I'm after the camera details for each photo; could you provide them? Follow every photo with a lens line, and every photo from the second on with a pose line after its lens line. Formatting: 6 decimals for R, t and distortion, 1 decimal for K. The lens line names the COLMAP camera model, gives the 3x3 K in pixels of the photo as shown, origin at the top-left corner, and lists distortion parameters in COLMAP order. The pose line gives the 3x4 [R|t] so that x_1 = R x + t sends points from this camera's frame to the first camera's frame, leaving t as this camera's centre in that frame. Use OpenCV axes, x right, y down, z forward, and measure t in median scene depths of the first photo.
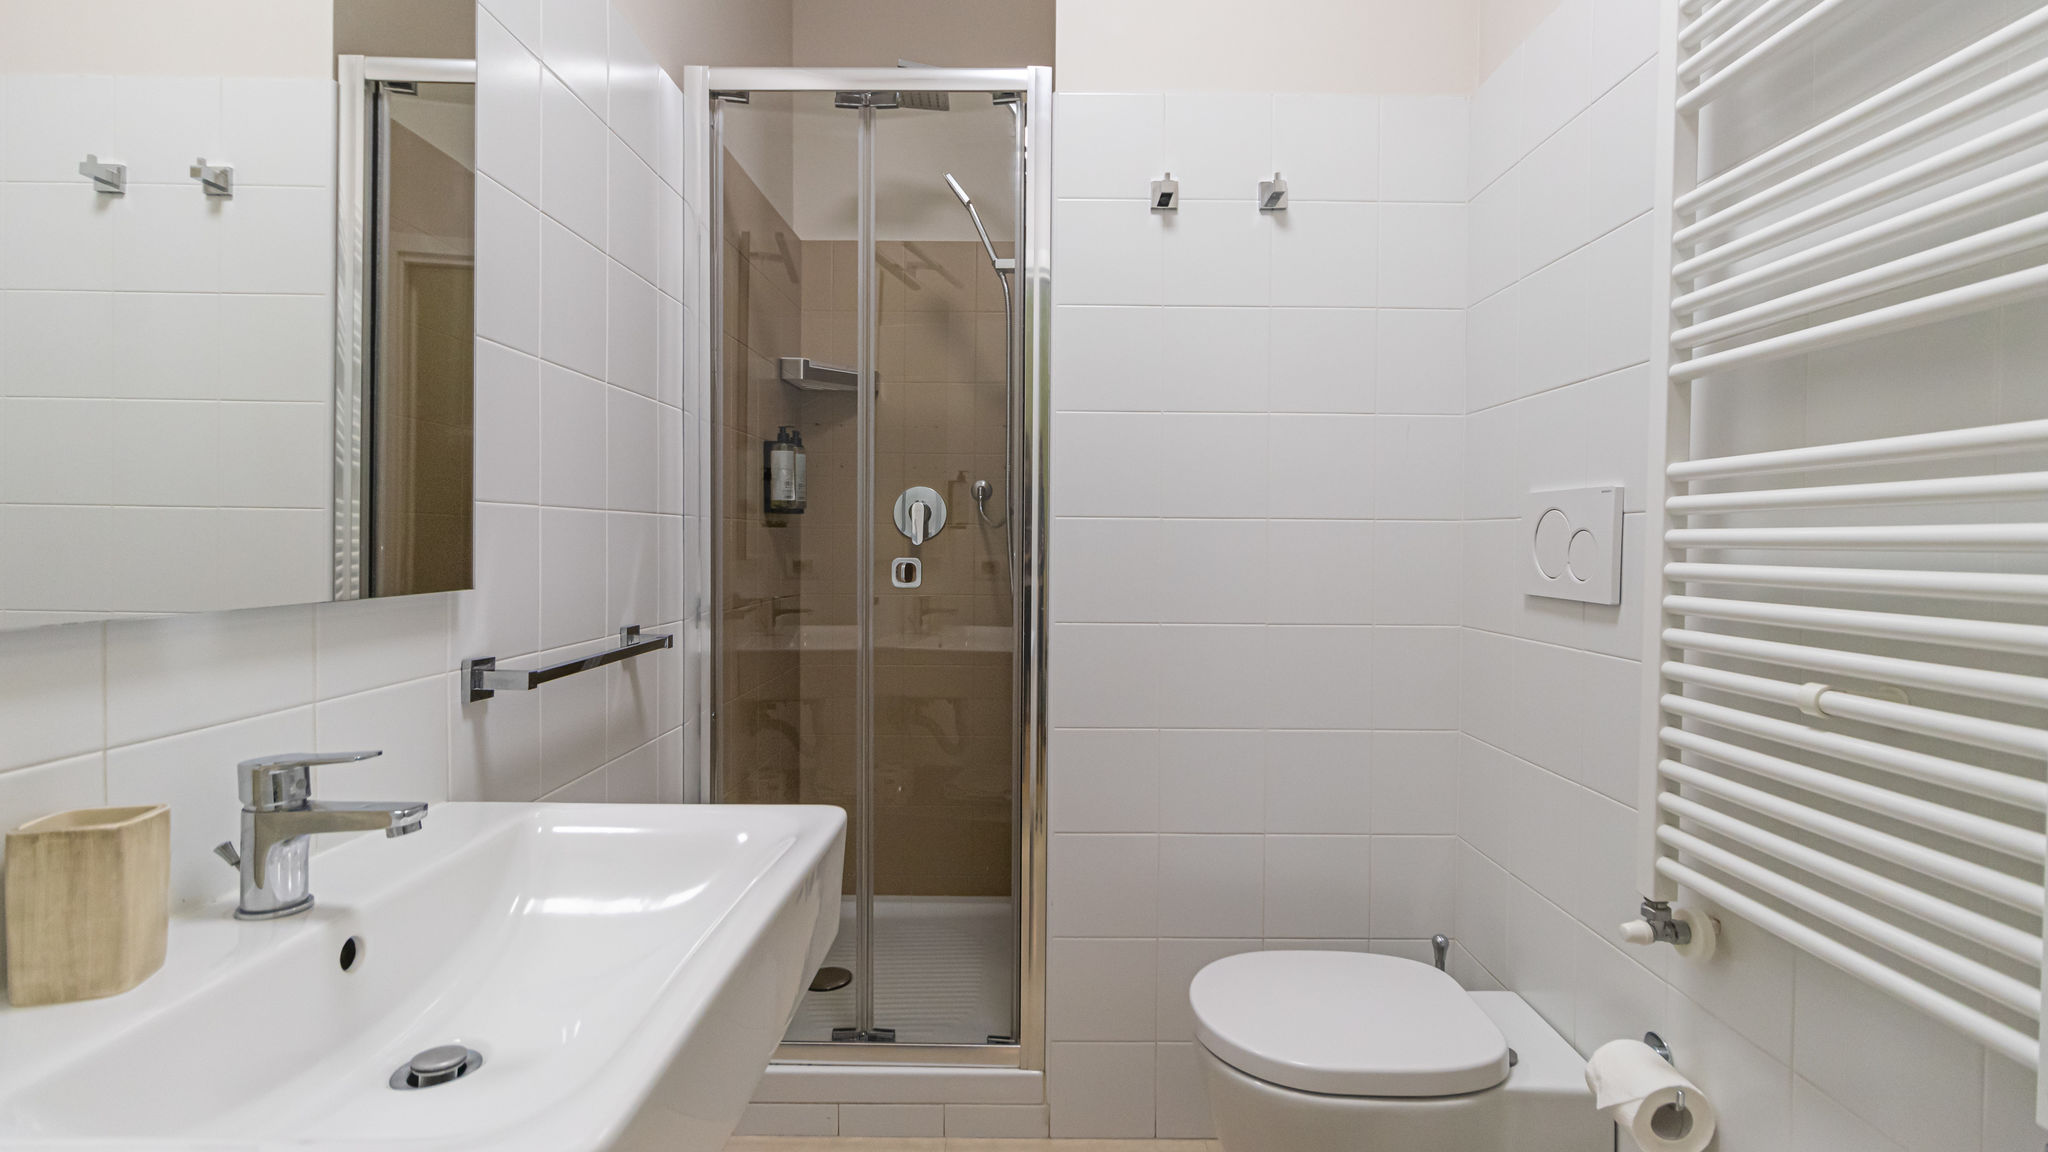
lens RADIAL K [[976.7, 0, 1033.2], [0, 976.7, 547.8], [0, 0, 1]] dist [0.001684, 0.000497]
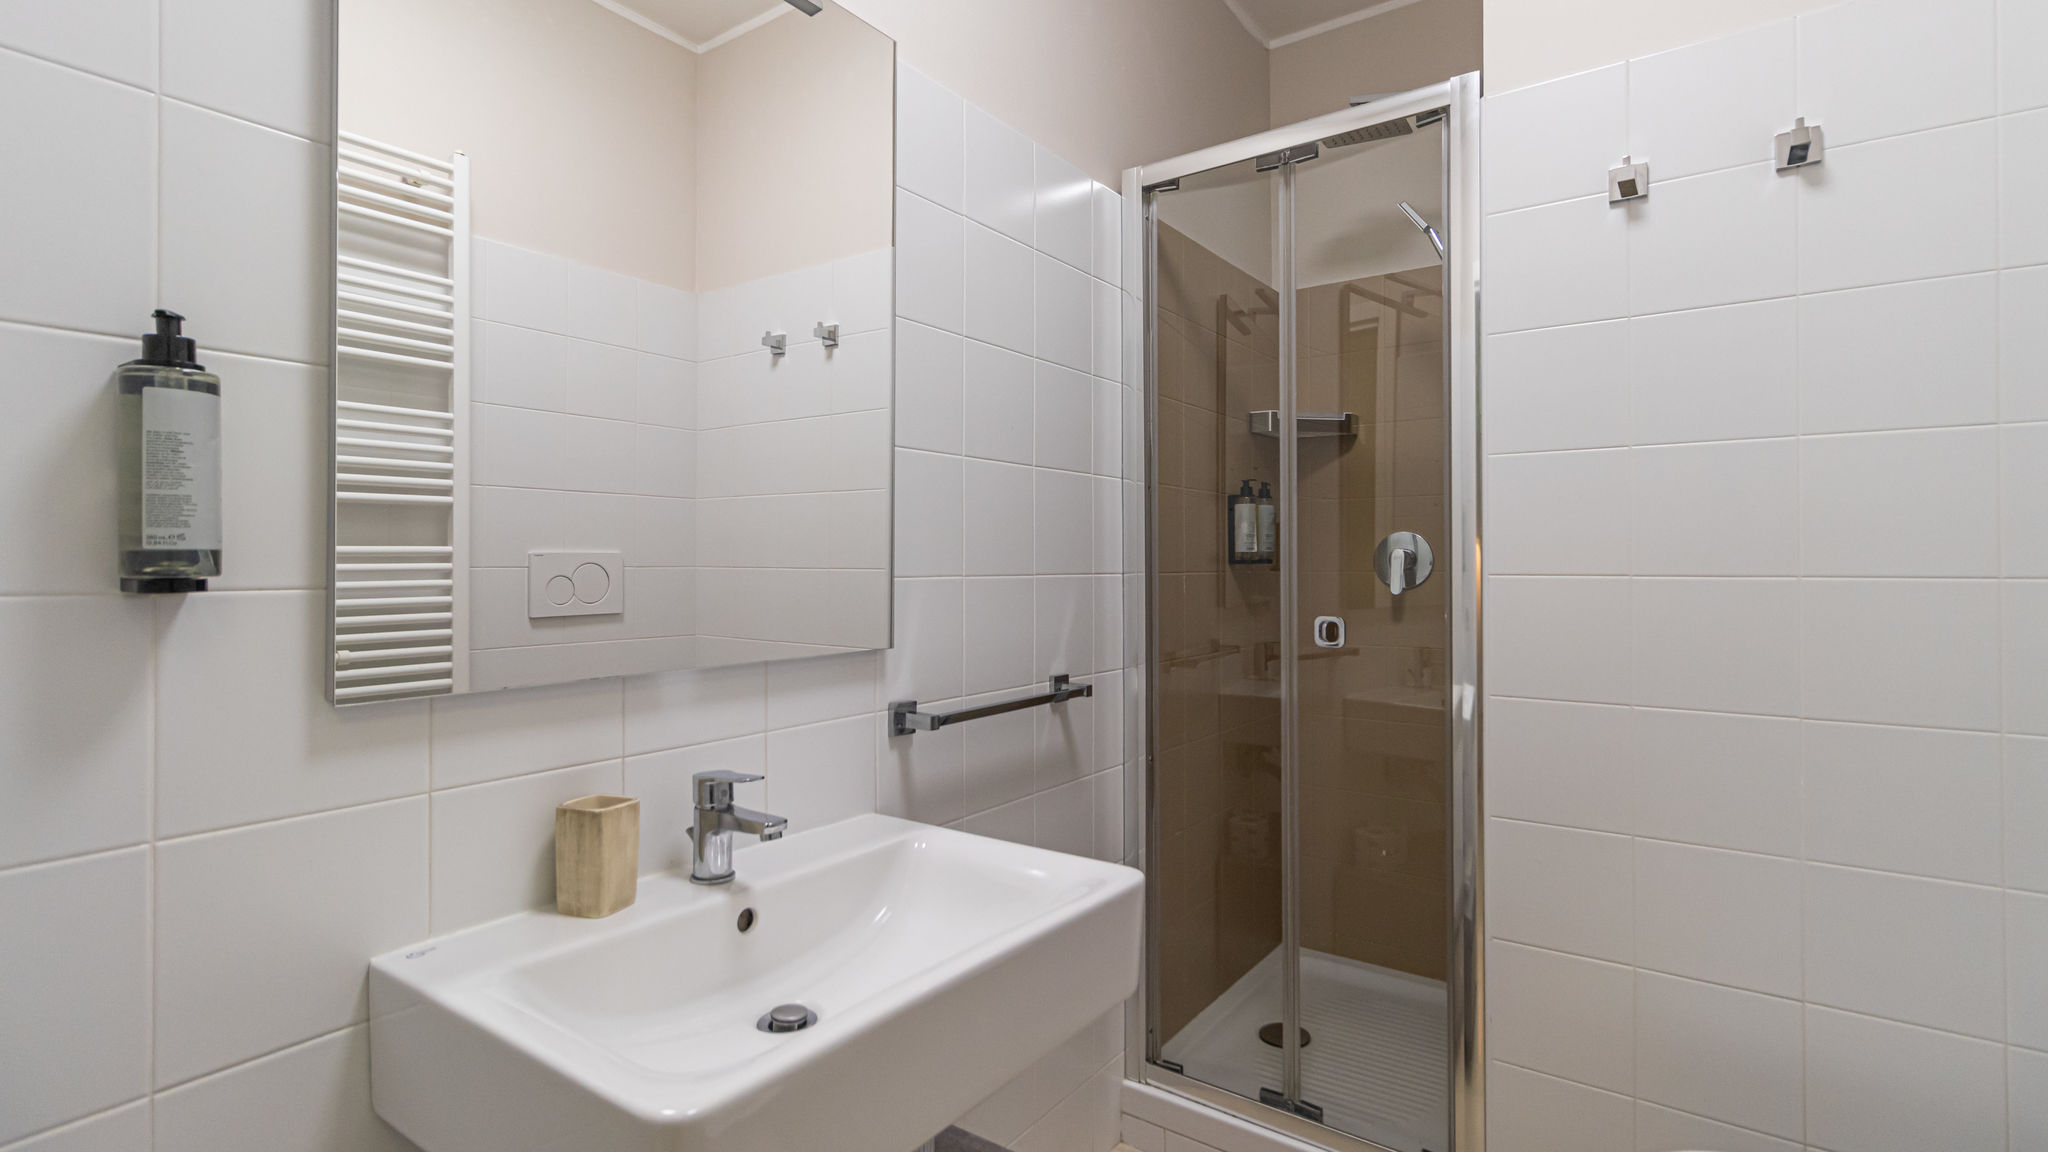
lens RADIAL K [[976.7, 0, 1033.2], [0, 976.7, 547.8], [0, 0, 1]] dist [0.001684, 0.000497]
pose [[0.811358, -0.018077, -0.584269, 0.213155], [0.003999, 0.999670, -0.025377, -0.036702], [0.584535, 0.018253, 0.811163, 0.047066]]
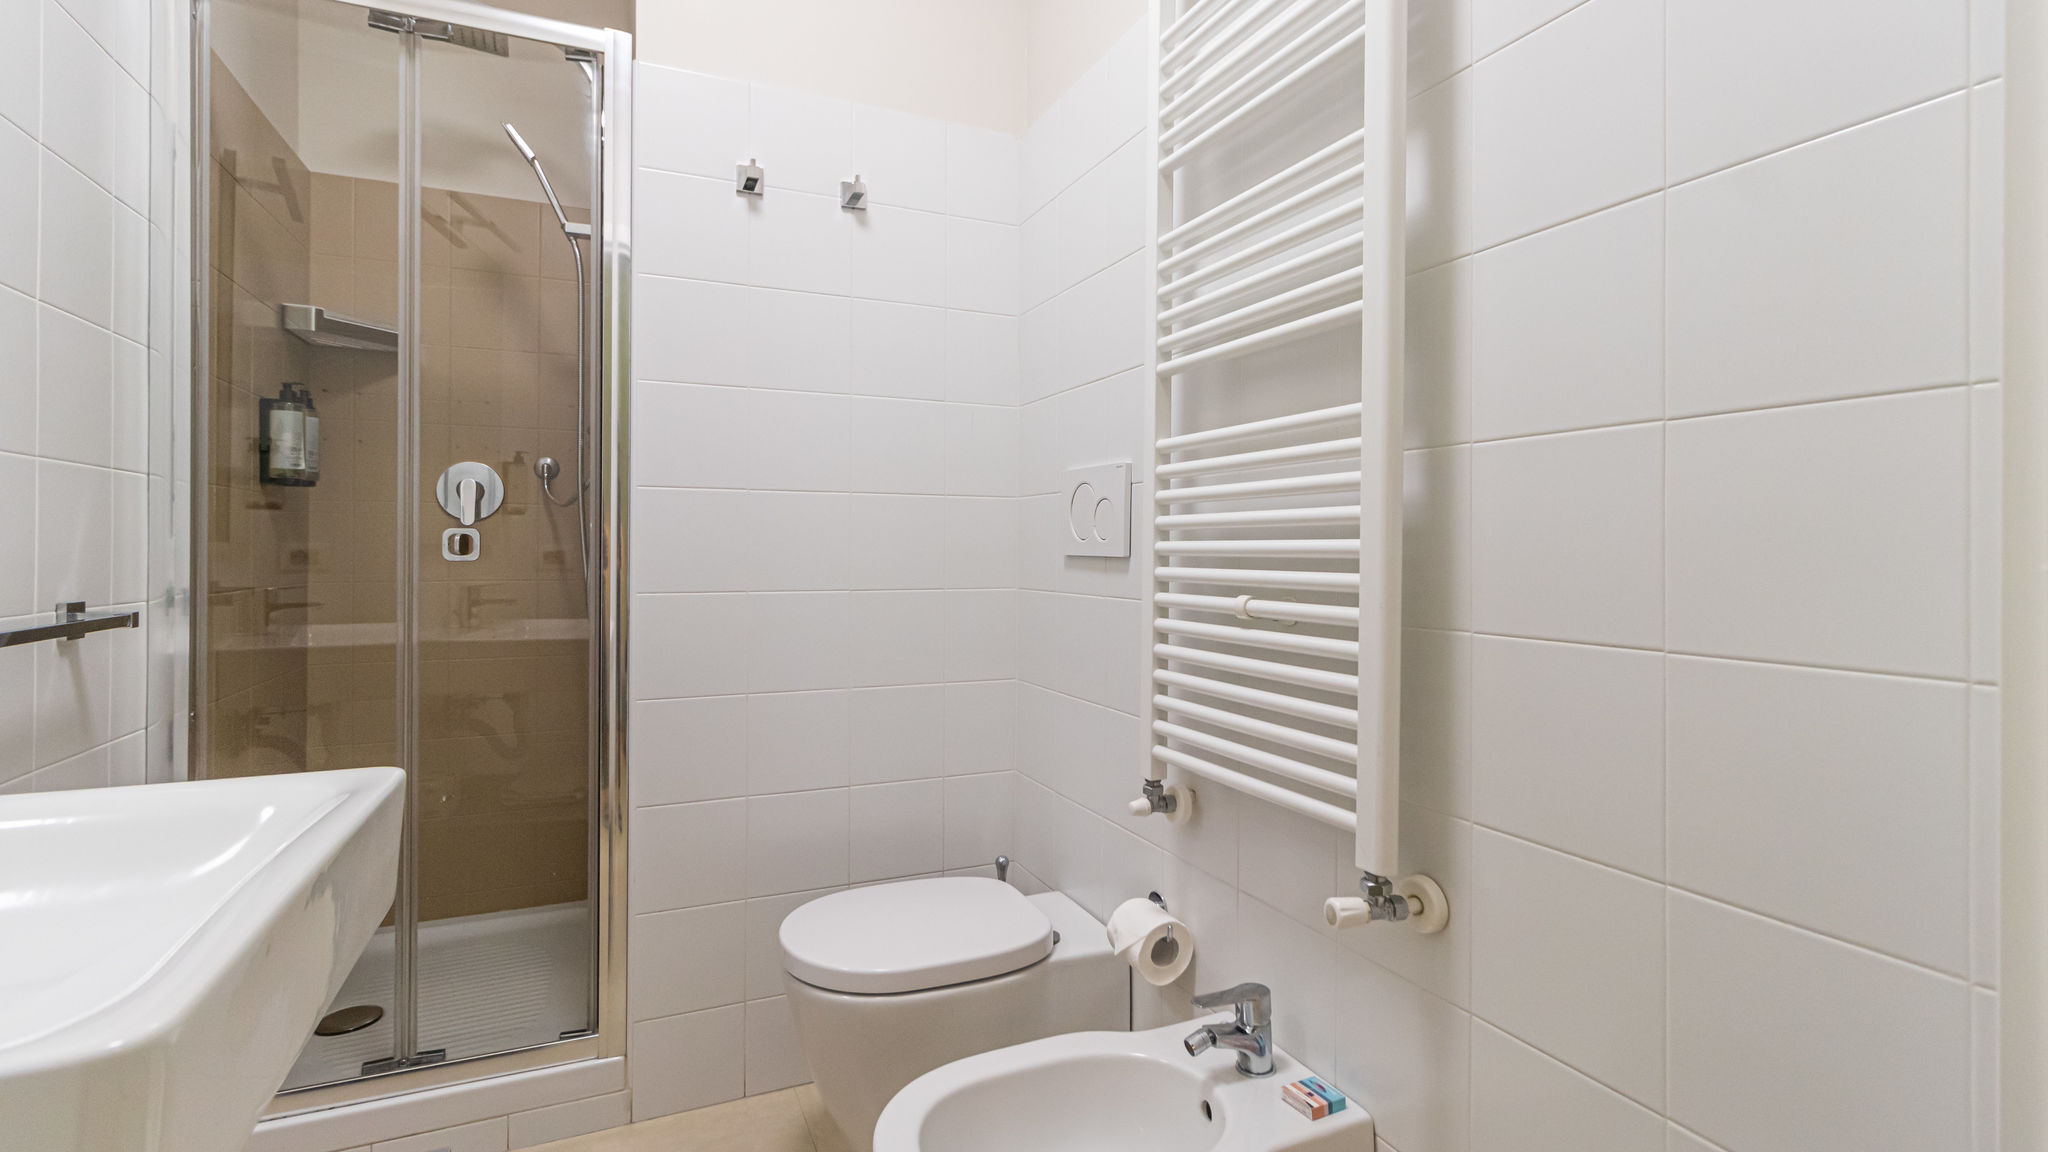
lens RADIAL K [[984.0, 0, 1054.0], [0, 984.0, 539.2], [0, 0, 1]] dist [0.001478, 0.000825]
pose [[0.906342, -0.001345, 0.422542, -0.016508], [0.010115, 0.999777, -0.018515, 0.046451], [-0.422423, 0.021055, 0.906154, -0.081741]]
